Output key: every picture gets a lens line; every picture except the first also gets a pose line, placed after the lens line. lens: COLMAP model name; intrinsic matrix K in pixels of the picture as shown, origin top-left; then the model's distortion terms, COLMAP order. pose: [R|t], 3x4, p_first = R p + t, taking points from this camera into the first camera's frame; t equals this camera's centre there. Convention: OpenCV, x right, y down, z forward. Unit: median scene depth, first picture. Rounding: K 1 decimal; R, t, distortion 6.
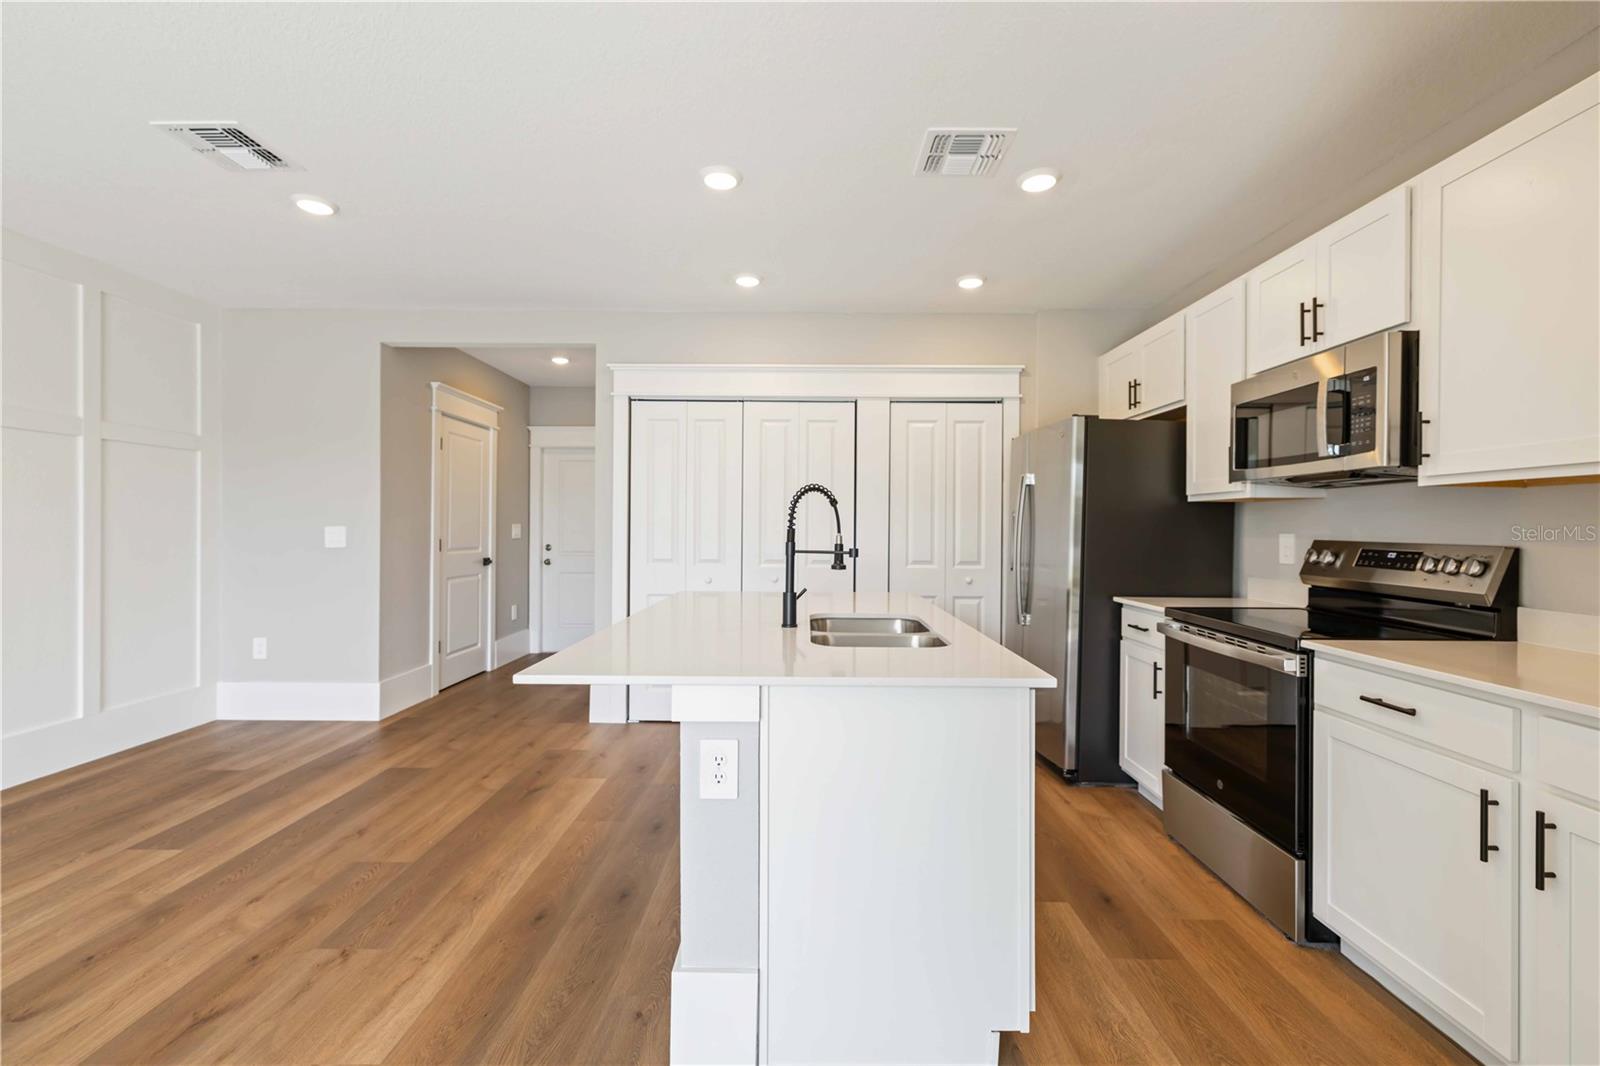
lens RADIAL K [[691.1, 0, 800.8], [0, 691.1, 526.4], [0, 0, 1]] dist [0.001724, 0.001007]
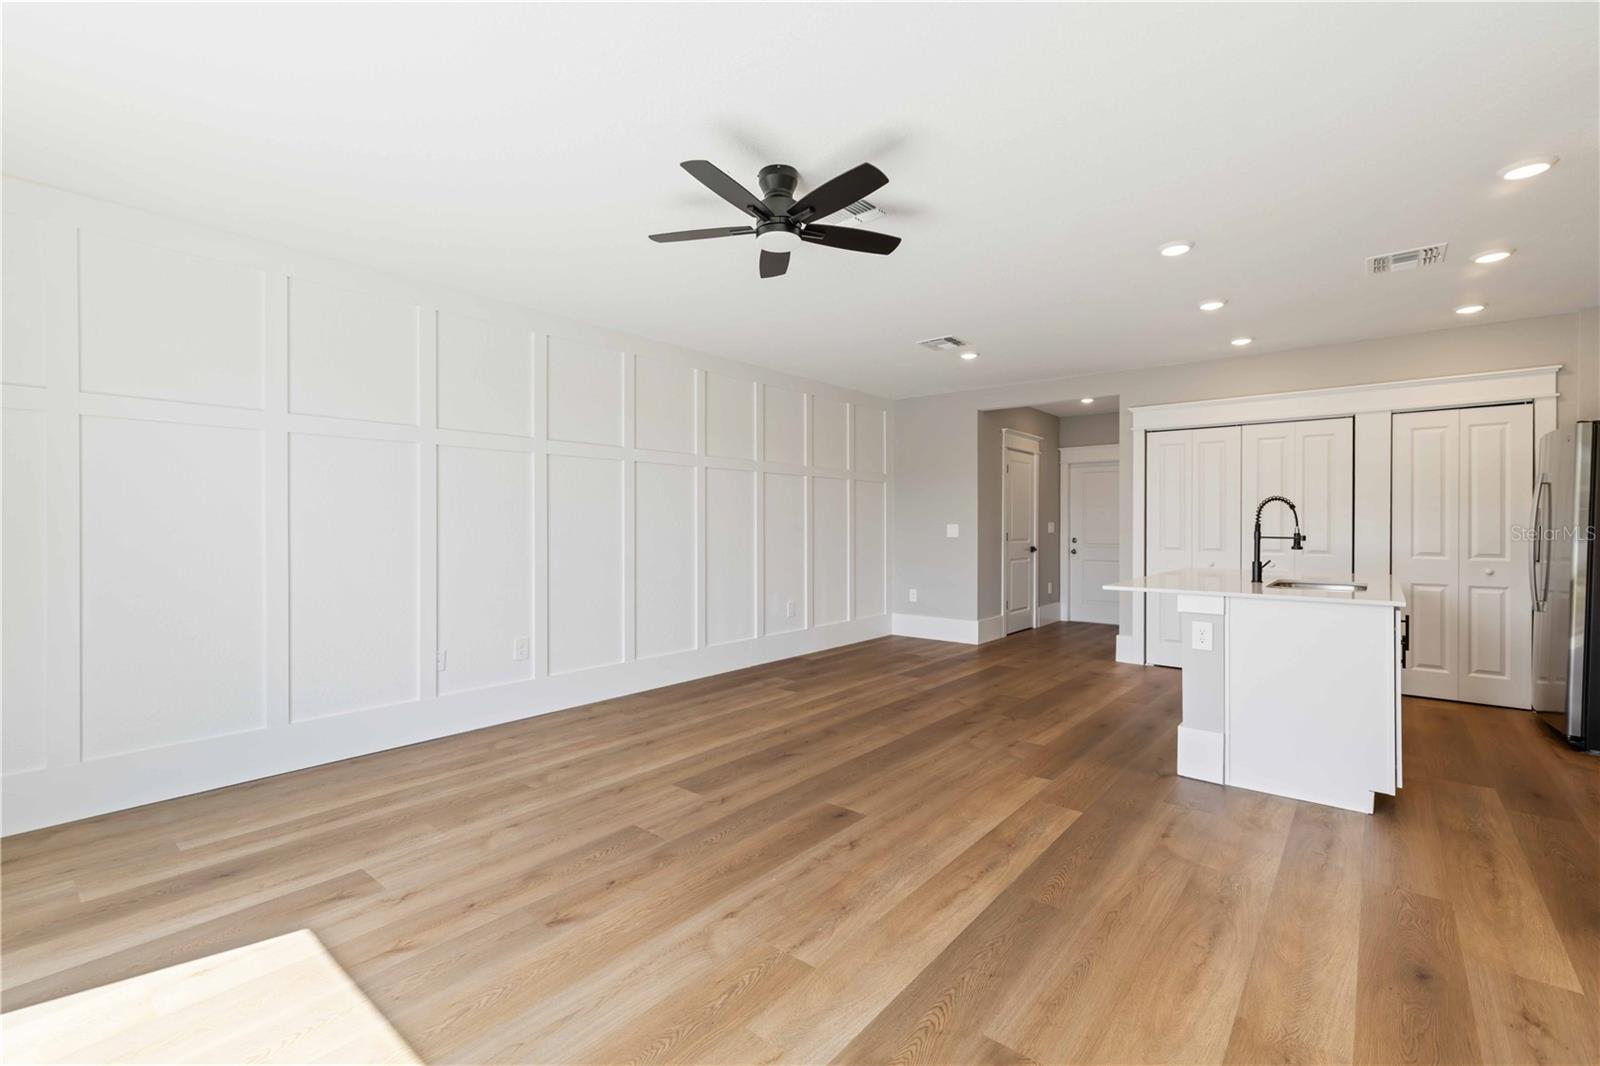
lens RADIAL K [[695.8, 0, 806.4], [0, 695.8, 525.7], [0, 0, 1]] dist [0.003652, 0.000540]
pose [[0.776957, -0.003556, -0.629543, 0.102426], [0.004142, 0.999991, -0.000537, 0.002484], [0.629540, -0.002190, 0.776965, -0.513690]]
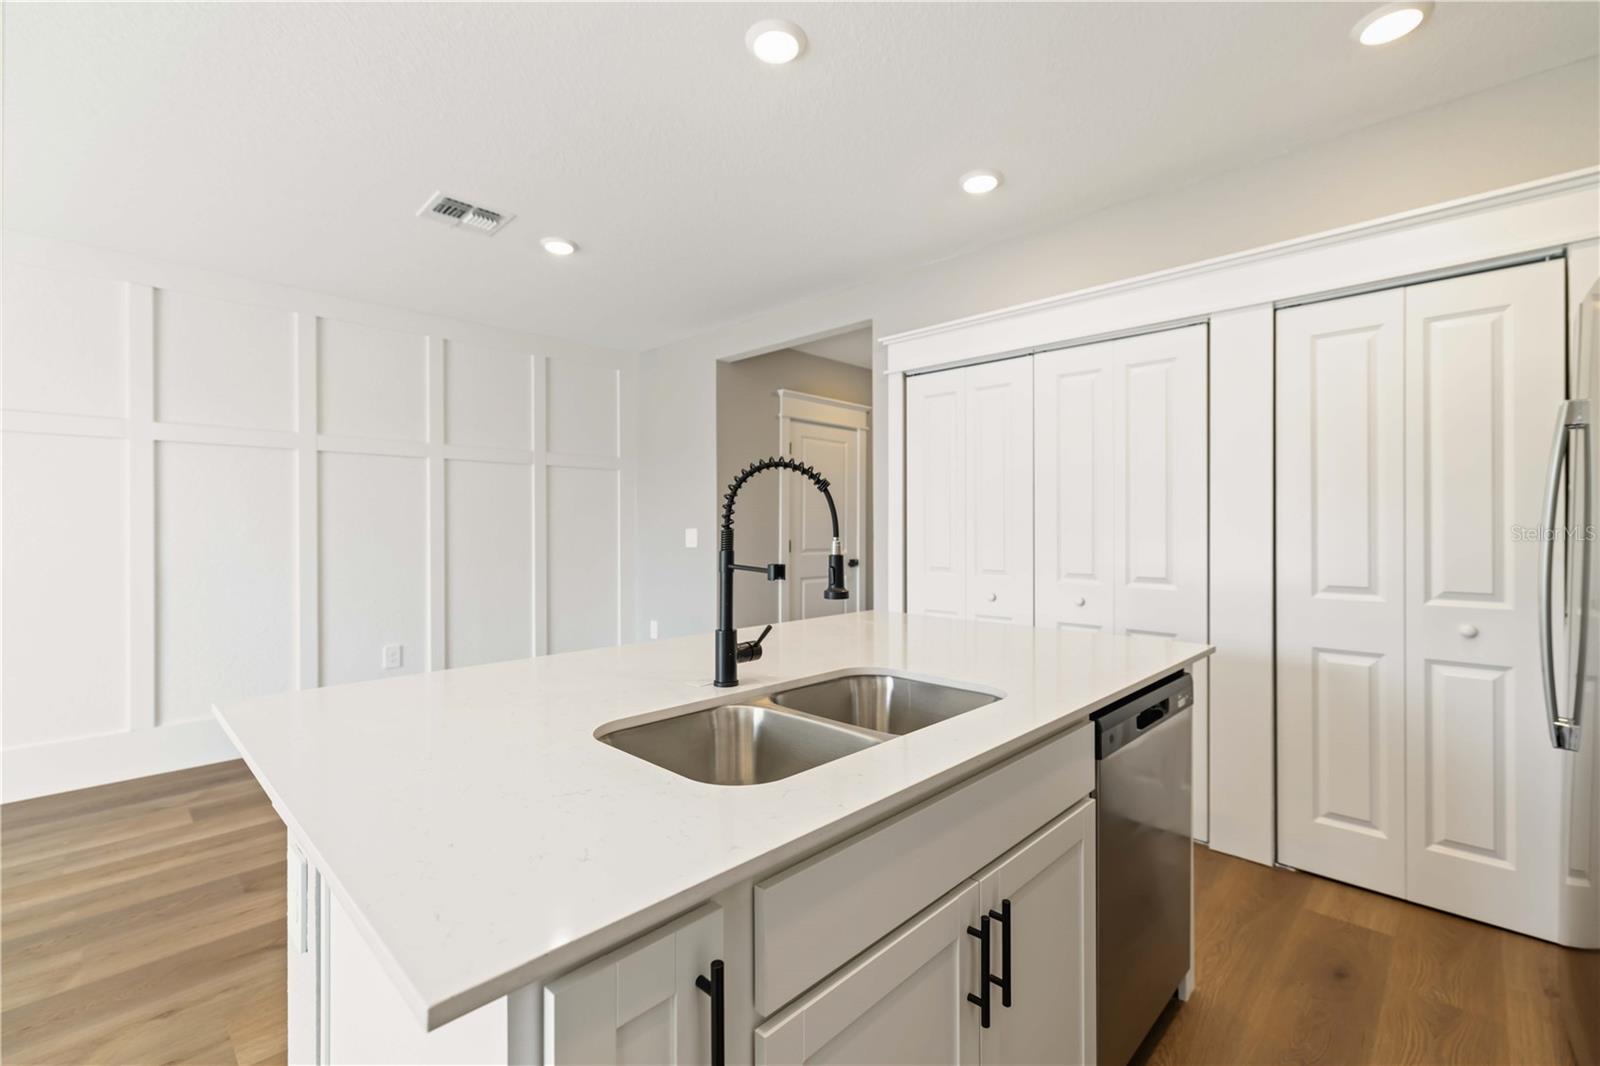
lens RADIAL K [[691.1, 0, 800.8], [0, 691.1, 526.4], [0, 0, 1]] dist [0.001724, 0.001007]
pose [[0.722523, -0.006836, -0.691313, 0.241565], [0.005748, 0.999976, -0.003880, 0.001810], [0.691323, -0.001171, 0.722545, 0.305954]]
